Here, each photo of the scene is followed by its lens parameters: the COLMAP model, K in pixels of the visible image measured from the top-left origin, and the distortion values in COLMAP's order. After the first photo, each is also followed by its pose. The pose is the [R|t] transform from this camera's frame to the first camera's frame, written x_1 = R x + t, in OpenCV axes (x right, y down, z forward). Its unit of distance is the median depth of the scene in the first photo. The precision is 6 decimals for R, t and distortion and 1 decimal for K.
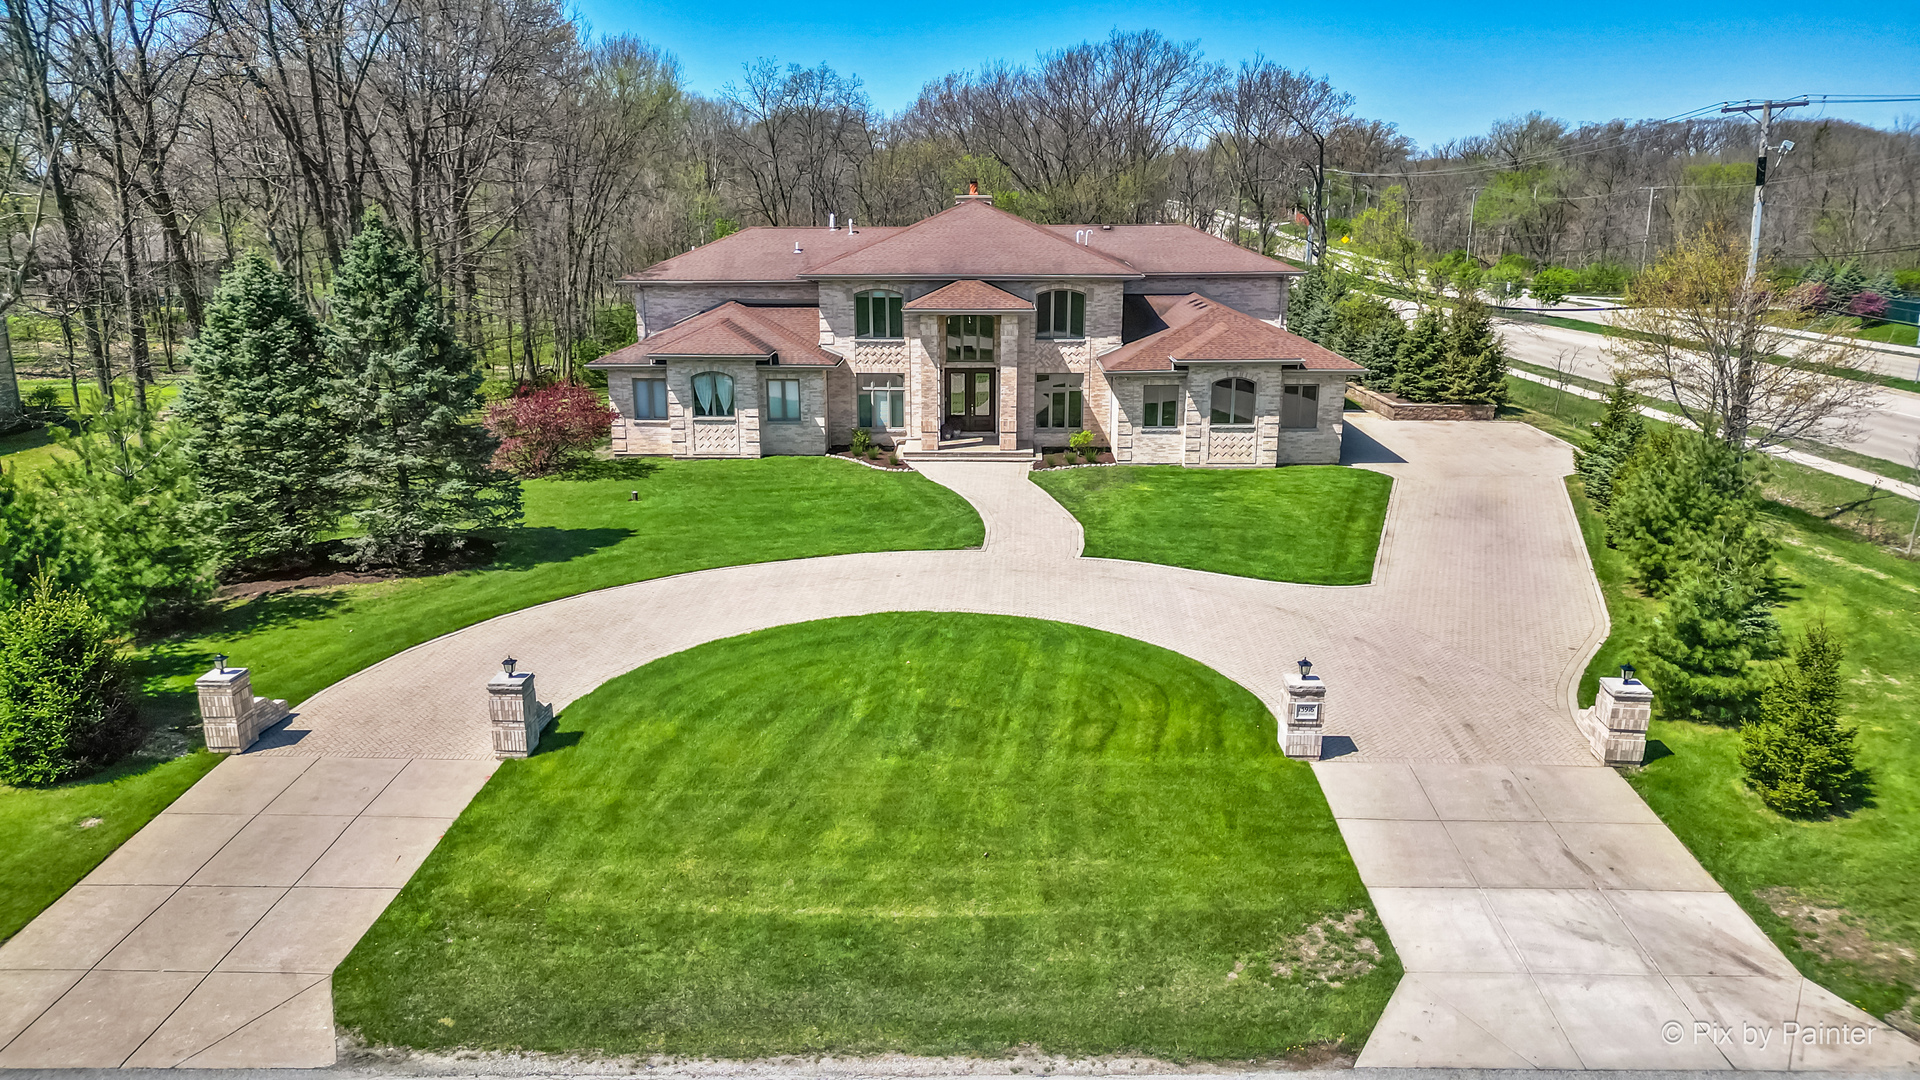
lens RADIAL K [[1311.0, 0, 960.0], [0, 1311.0, 540.0], [0, 0, 1]] dist [0.155484, -0.308302]
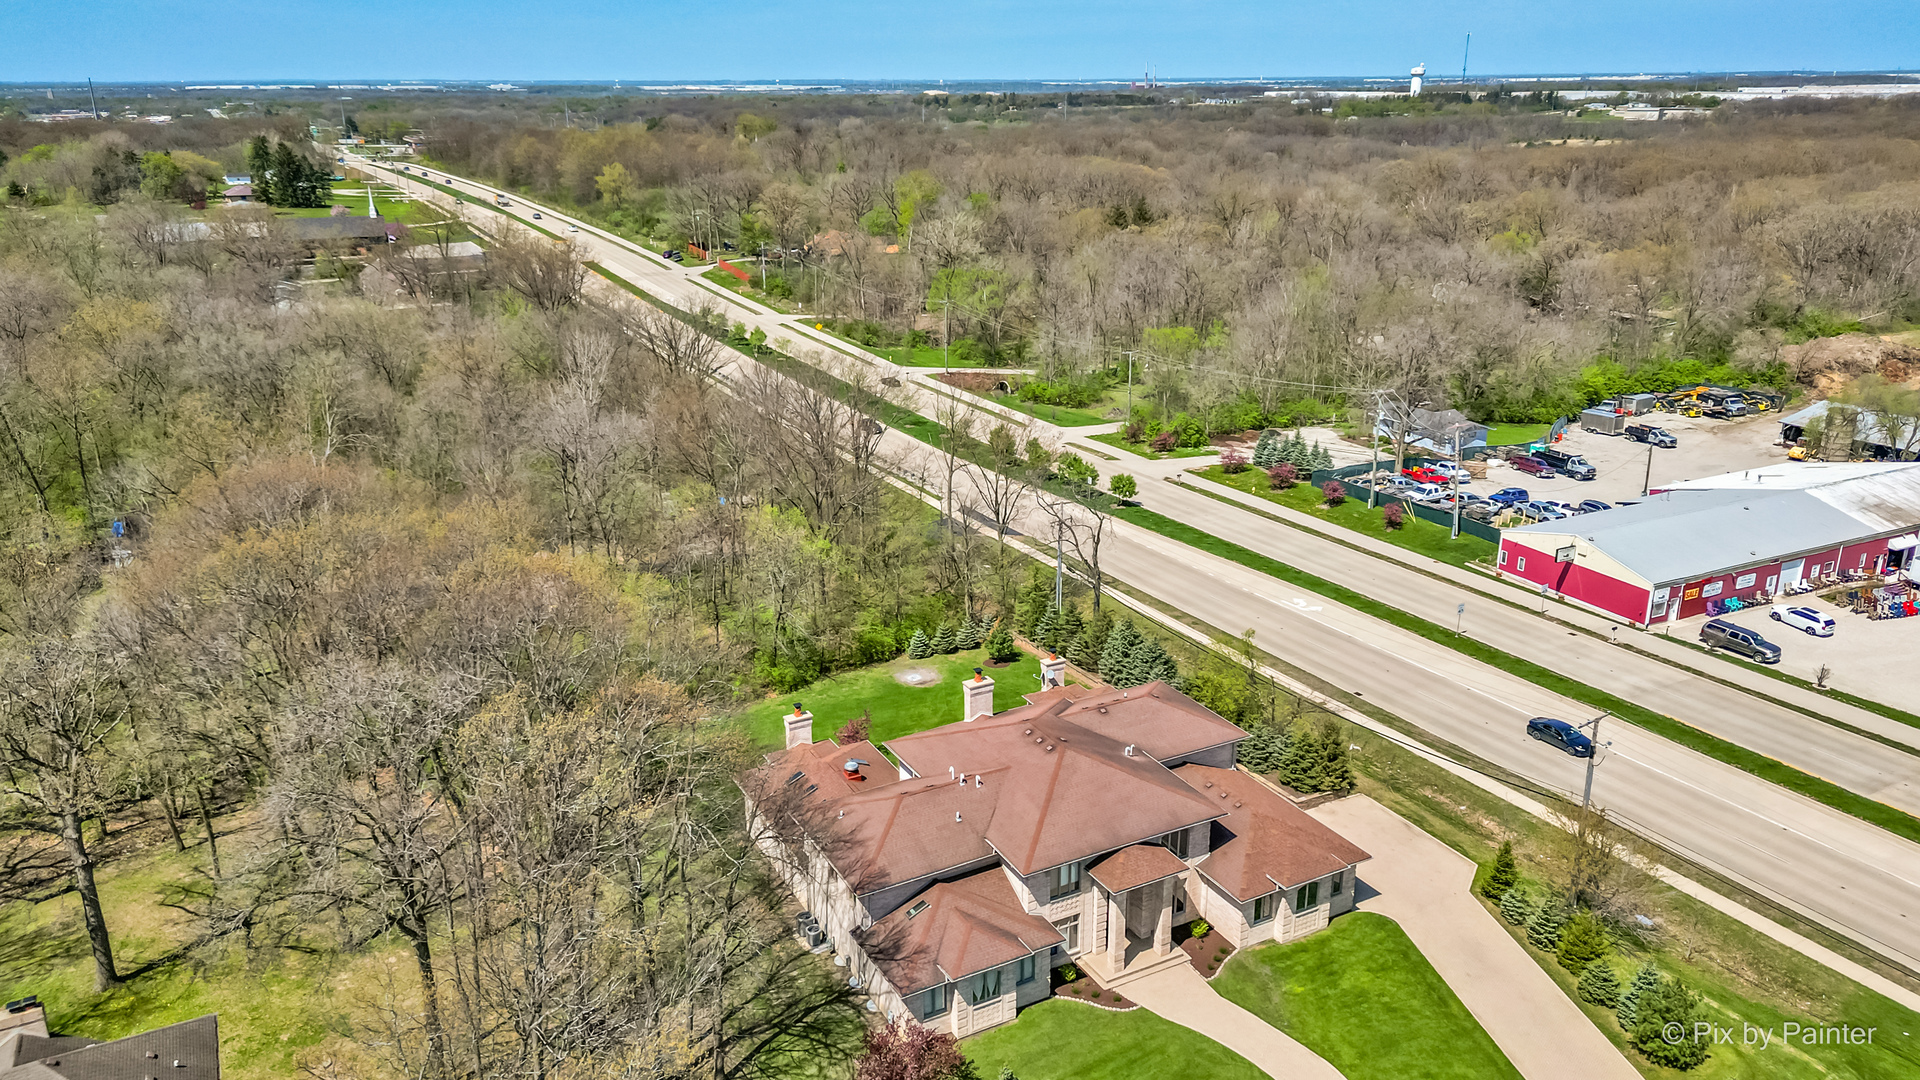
lens RADIAL K [[1311.0, 0, 960.0], [0, 1311.0, 540.0], [0, 0, 1]] dist [0.155484, -0.308302]
pose [[0.871350, -0.162736, 0.462888, -0.729949], [0.136601, 0.986557, 0.089701, -0.653709], [-0.471263, -0.014930, 0.881866, -0.146605]]
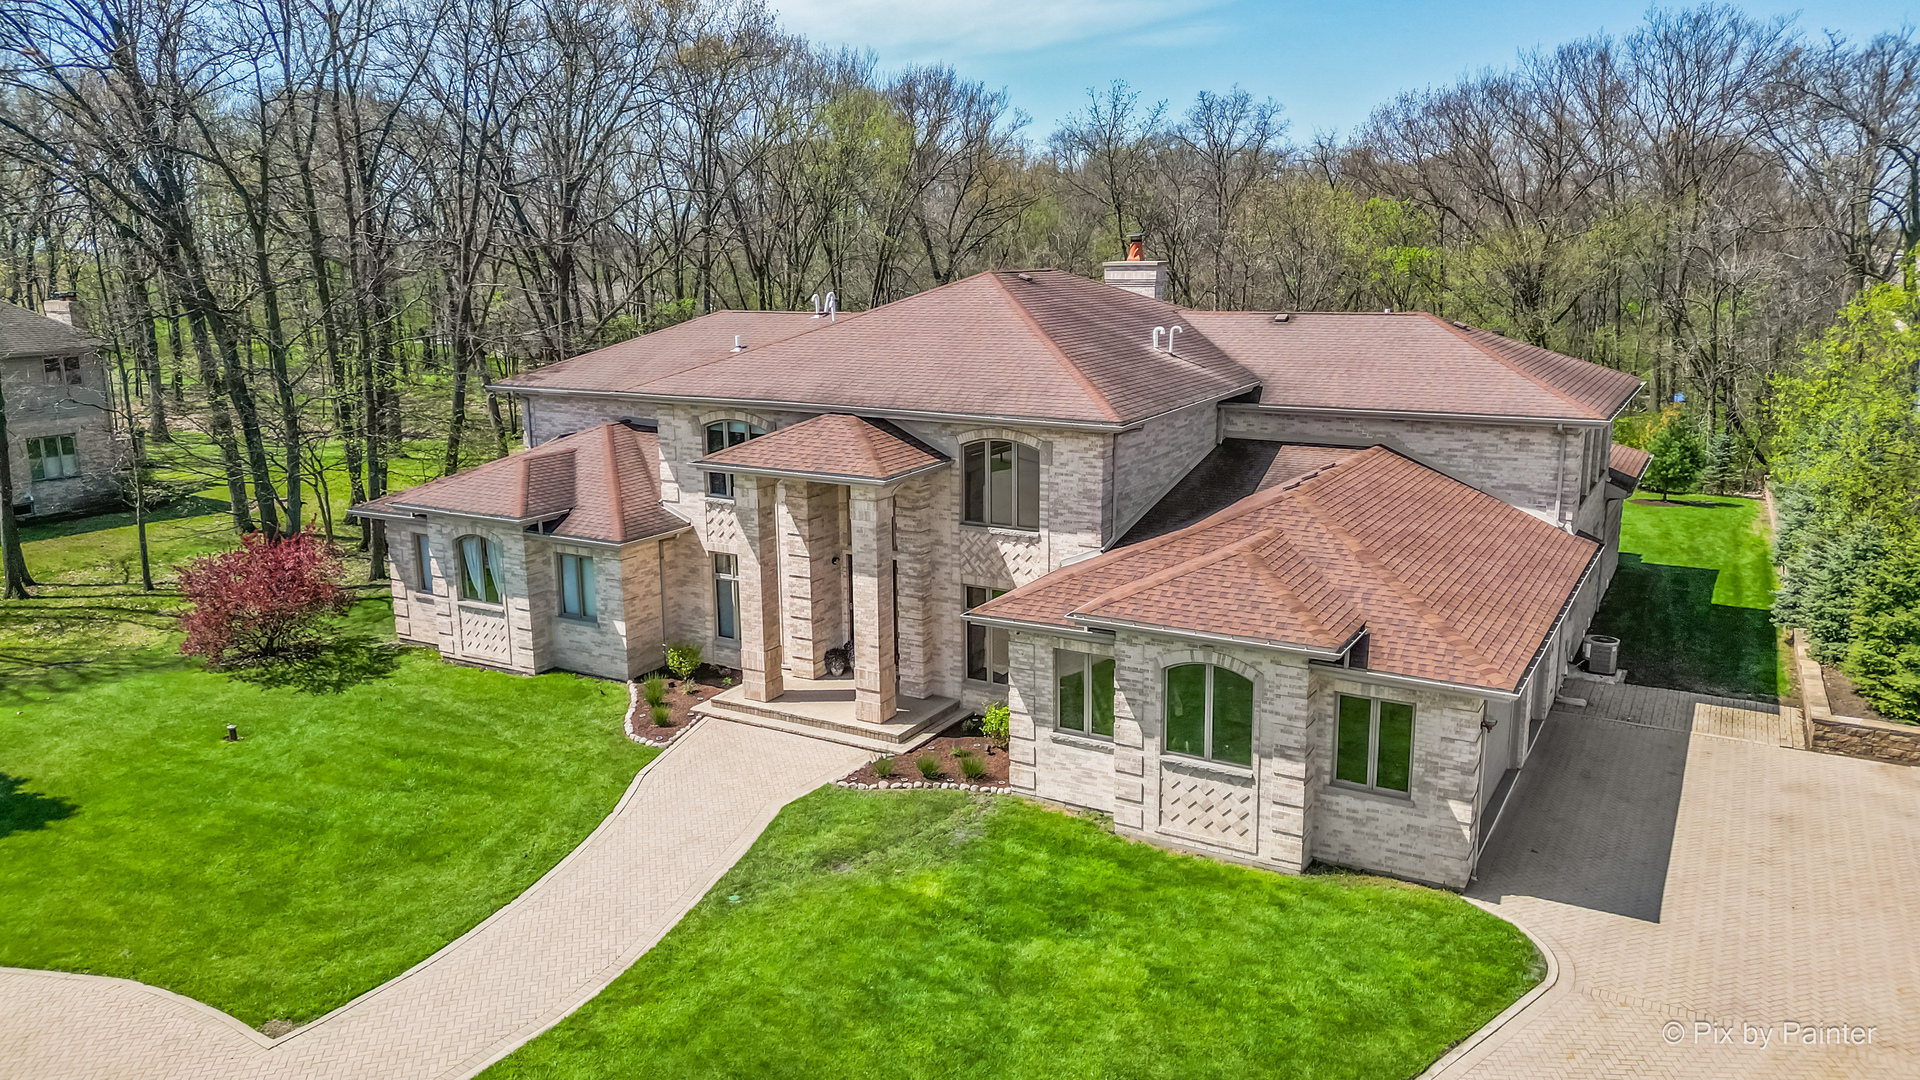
lens RADIAL K [[1349.9, 0, 959.6], [0, 1349.9, 527.3], [0, 0, 1]] dist [0.089680, -0.097535]
pose [[0.879019, 0.090786, -0.468064, 0.322173], [-0.114416, 0.993184, -0.022233, -0.138728], [0.462856, 0.073098, 0.883415, 0.500790]]
